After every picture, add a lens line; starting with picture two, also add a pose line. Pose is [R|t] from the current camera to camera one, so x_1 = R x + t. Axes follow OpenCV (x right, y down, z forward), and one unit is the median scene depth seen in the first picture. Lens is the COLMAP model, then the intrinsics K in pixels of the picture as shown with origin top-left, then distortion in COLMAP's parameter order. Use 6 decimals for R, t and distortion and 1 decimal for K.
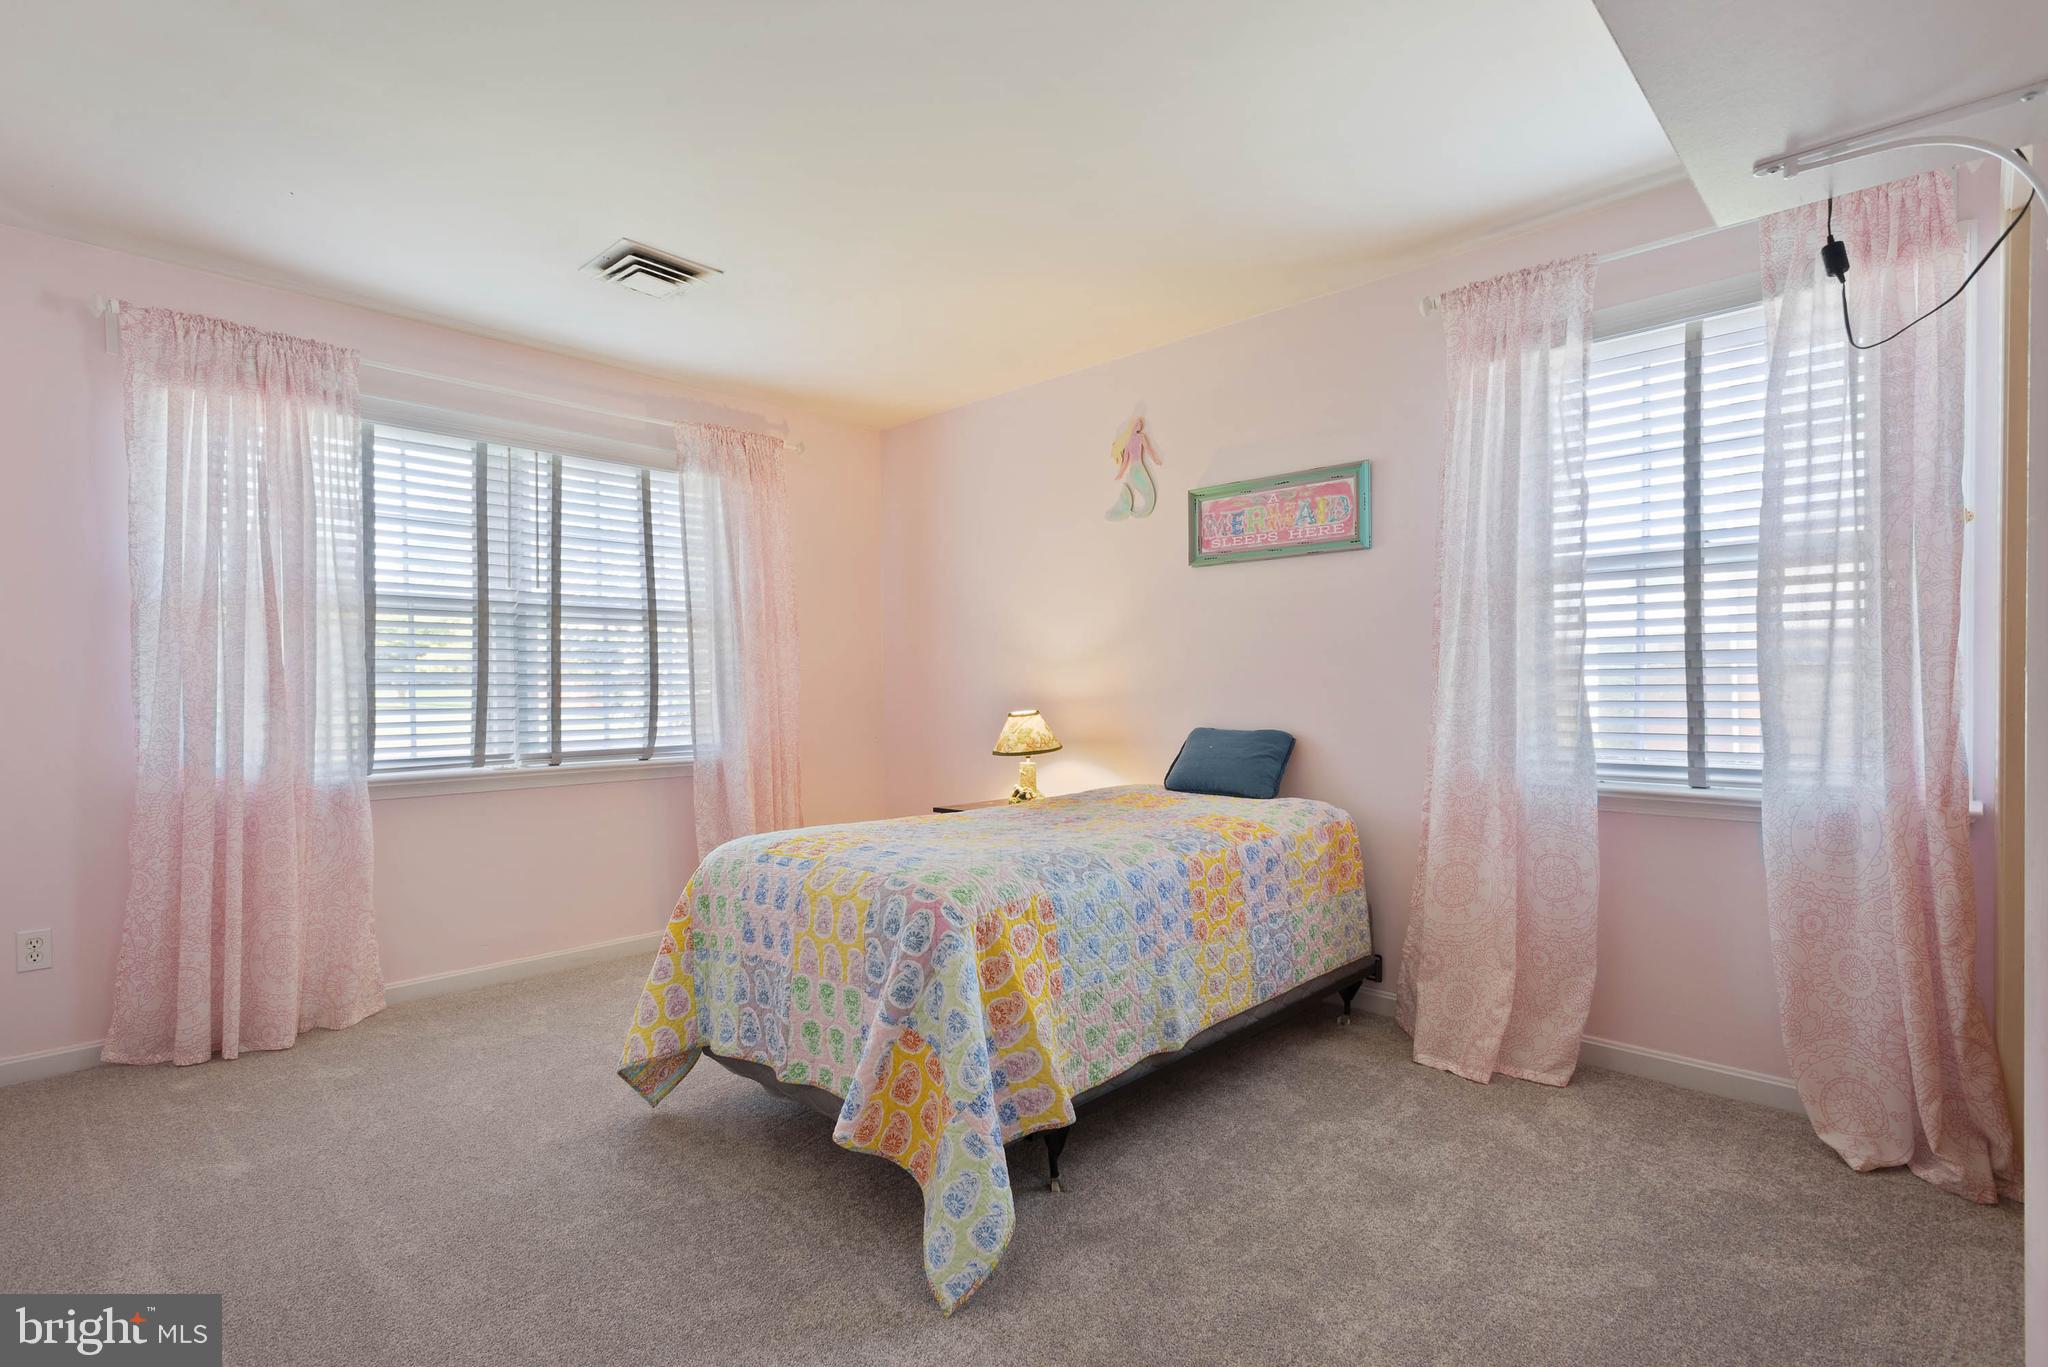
lens RADIAL K [[966.3, 0, 1016.0], [0, 966.3, 693.5], [0, 0, 1]] dist [0.005901, -0.001137]
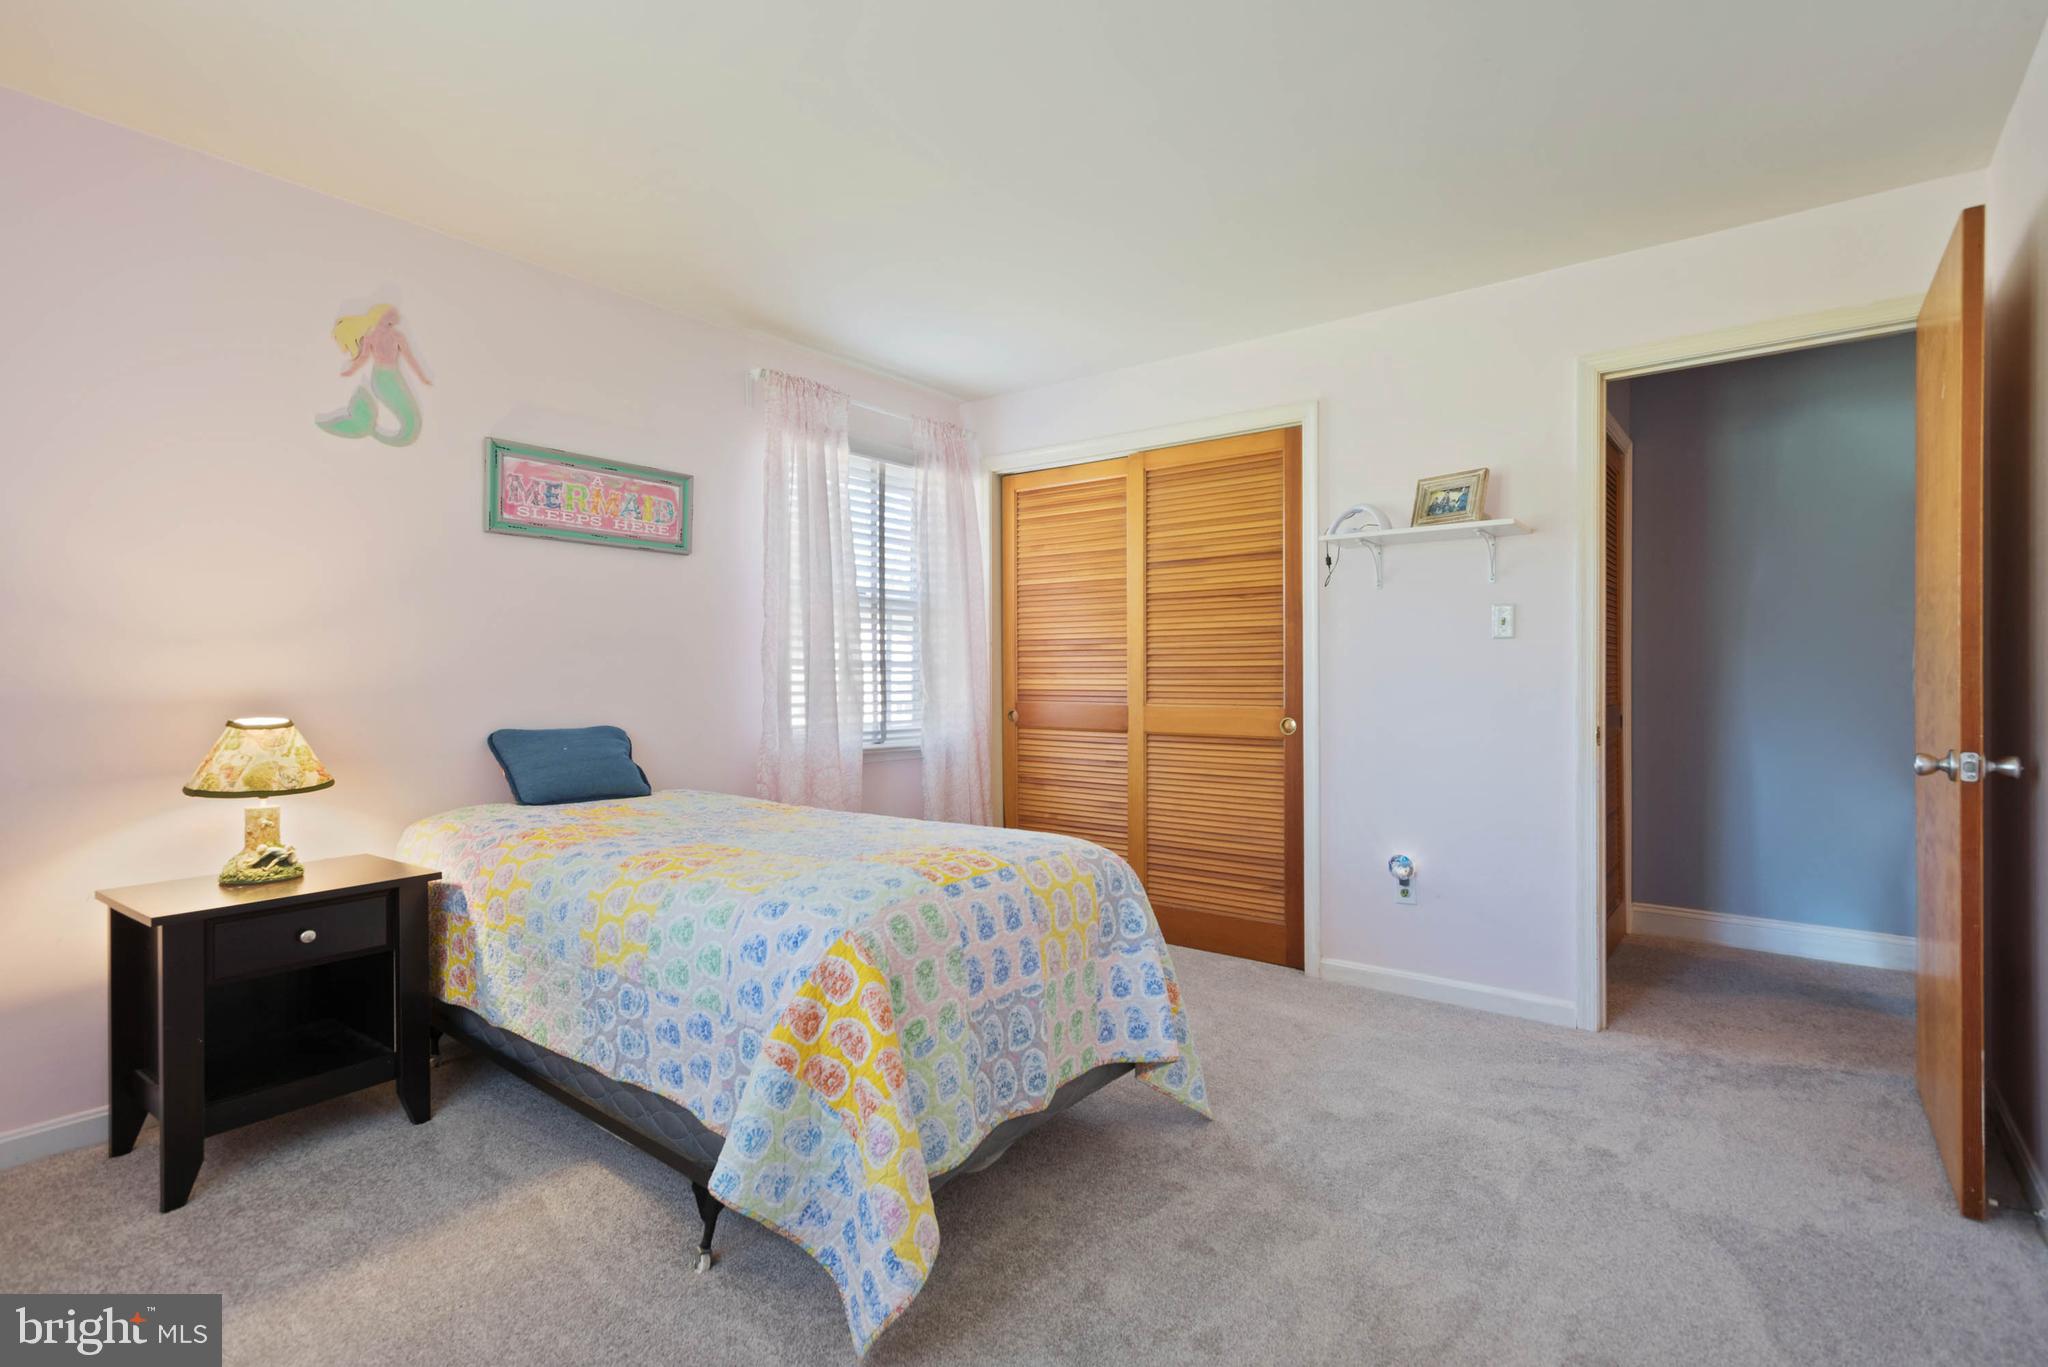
lens RADIAL K [[966.3, 0, 1015.5], [0, 966.3, 678.7], [0, 0, 1]] dist [0.005901, -0.001137]
pose [[-0.088813, 0.010118, 0.995997, -0.747559], [0.007254, 0.999928, -0.009511, 0.002710], [-0.996022, 0.006380, -0.088880, 0.717108]]
